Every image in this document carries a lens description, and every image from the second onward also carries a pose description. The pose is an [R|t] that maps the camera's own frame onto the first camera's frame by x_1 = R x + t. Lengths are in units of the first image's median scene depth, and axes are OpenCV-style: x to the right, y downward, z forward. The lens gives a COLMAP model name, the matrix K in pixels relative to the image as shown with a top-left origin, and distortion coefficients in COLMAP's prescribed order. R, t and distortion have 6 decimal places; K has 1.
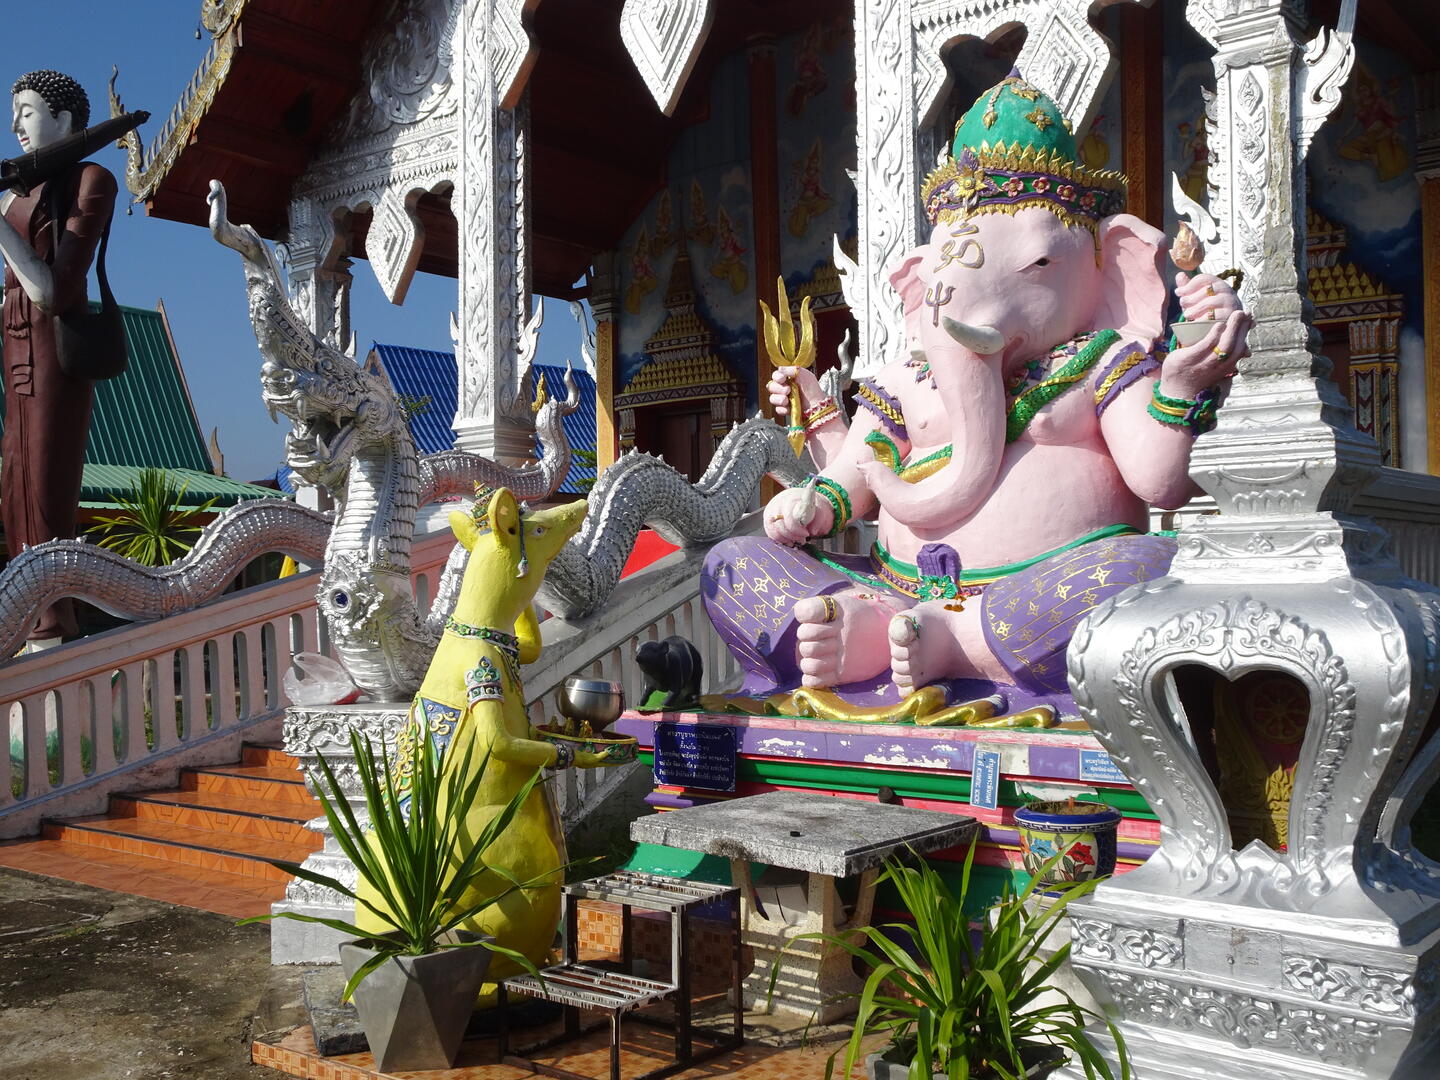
lens RADIAL K [[1427.6, 0, 720.0], [0, 1427.6, 540.0], [0, 0, 1]] dist [0.011122, 0.008626]
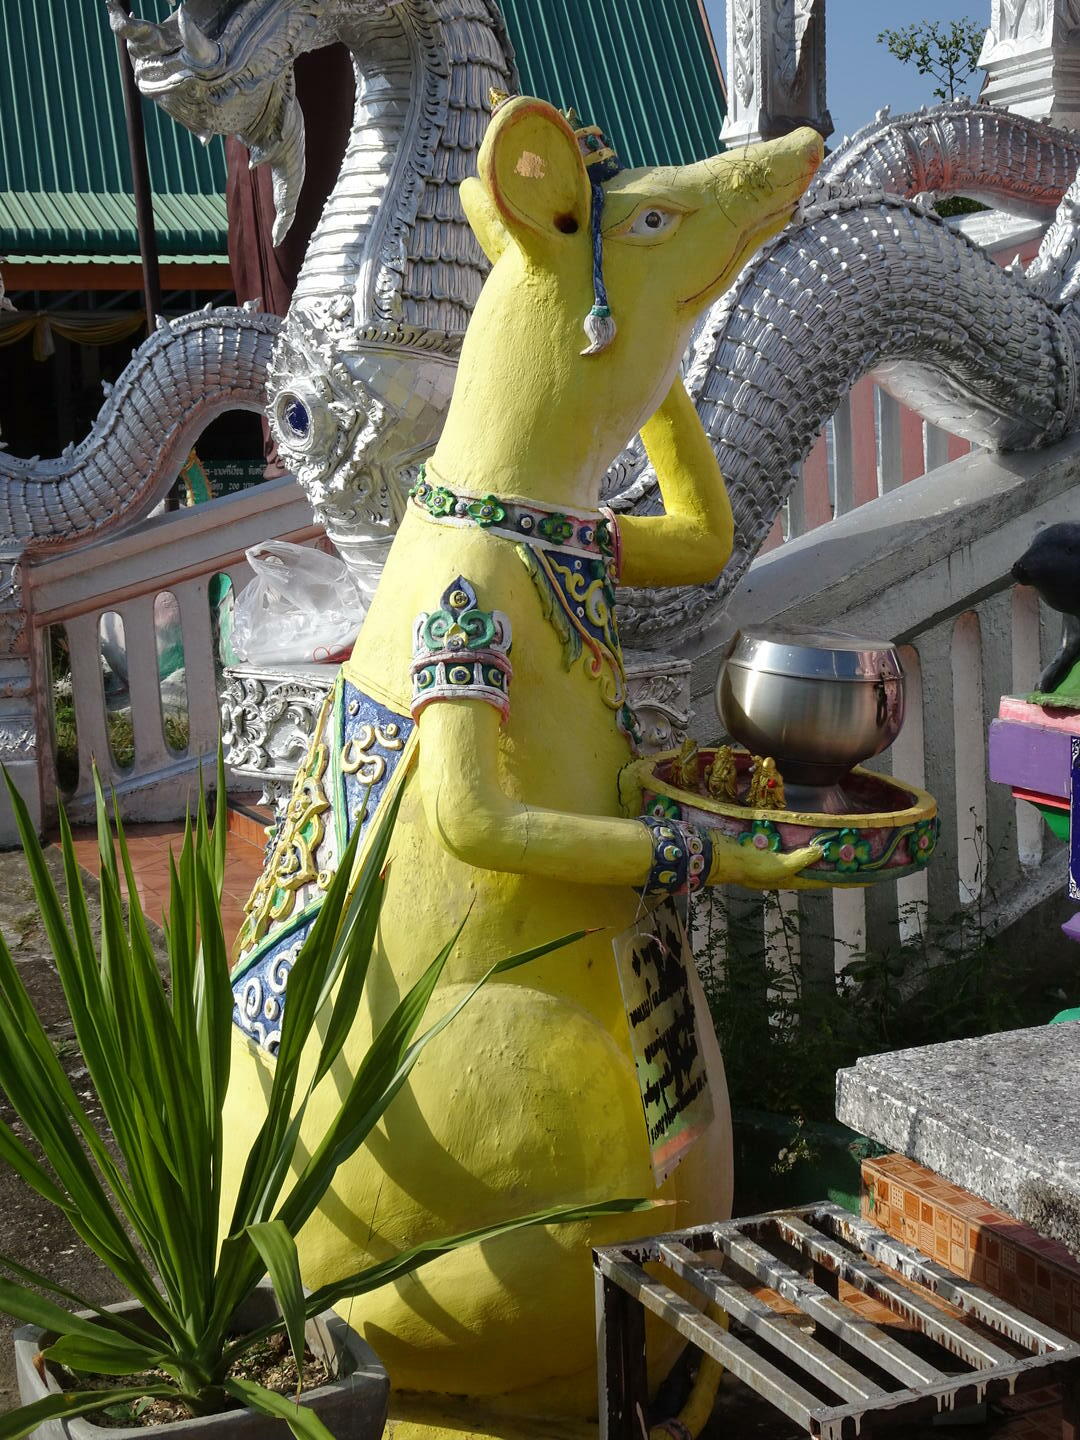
lens RADIAL K [[2258.2, 0, 540.0], [0, 2258.2, 720.0], [0, 0, 1]] dist [-0.001837, 0.067552]
pose [[0.896407, 0.048573, -0.440562, 0.093104], [0.032440, 0.984121, 0.174508, 0.015349], [0.442043, -0.170723, 0.880598, 0.432462]]
